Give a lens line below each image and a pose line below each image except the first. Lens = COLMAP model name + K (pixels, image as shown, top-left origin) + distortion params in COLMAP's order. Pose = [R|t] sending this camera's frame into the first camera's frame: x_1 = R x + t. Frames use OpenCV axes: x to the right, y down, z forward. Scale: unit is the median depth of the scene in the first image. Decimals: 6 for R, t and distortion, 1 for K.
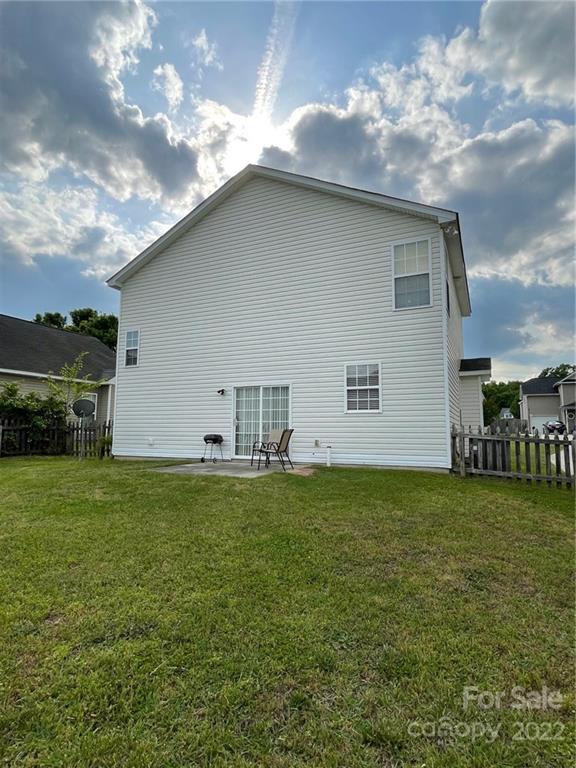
lens RADIAL K [[423.5, 0, 288.5], [0, 423.5, 382.4], [0, 0, 1]] dist [0.003070, 0.000778]
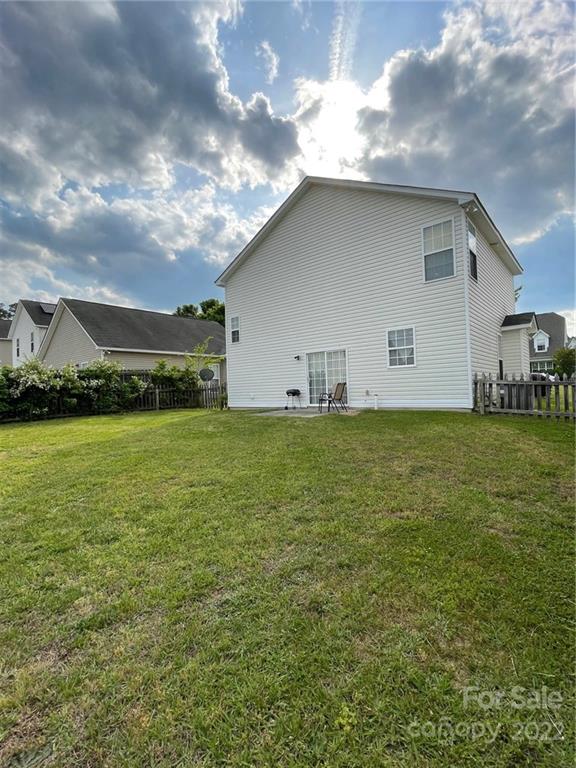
lens RADIAL K [[364.8, 0, 287.7], [0, 364.8, 381.2], [0, 0, 1]] dist [-0.003410, -0.000008]
pose [[0.963062, -0.044495, -0.265579, 0.120604], [0.069062, 0.994079, 0.083891, -0.002382], [0.260274, -0.099133, 0.960432, -0.129297]]
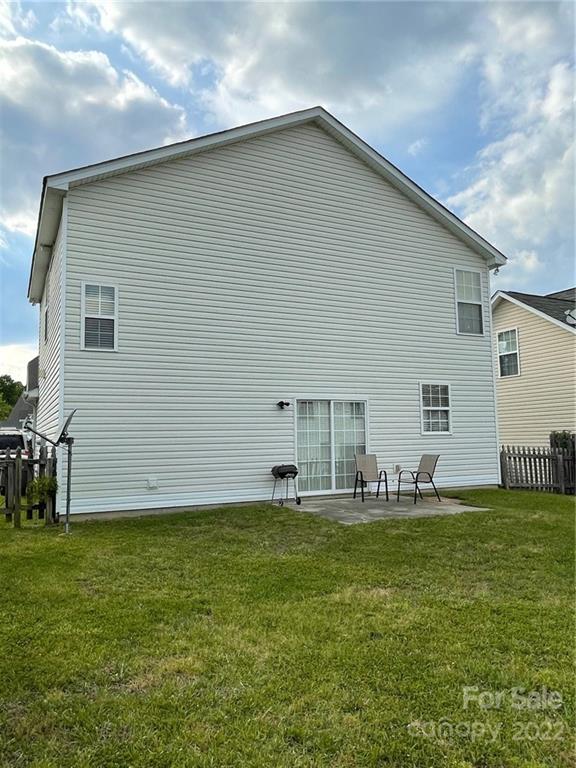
lens RADIAL K [[566.4, 0, 291.1], [0, 566.4, 389.5], [0, 0, 1]] dist [0.068225, 0.002285]
pose [[0.619008, 0.055022, 0.783455, -0.946605], [-0.066594, 0.997628, -0.017448, 0.012732], [-0.782557, -0.041373, 0.621203, 0.407807]]
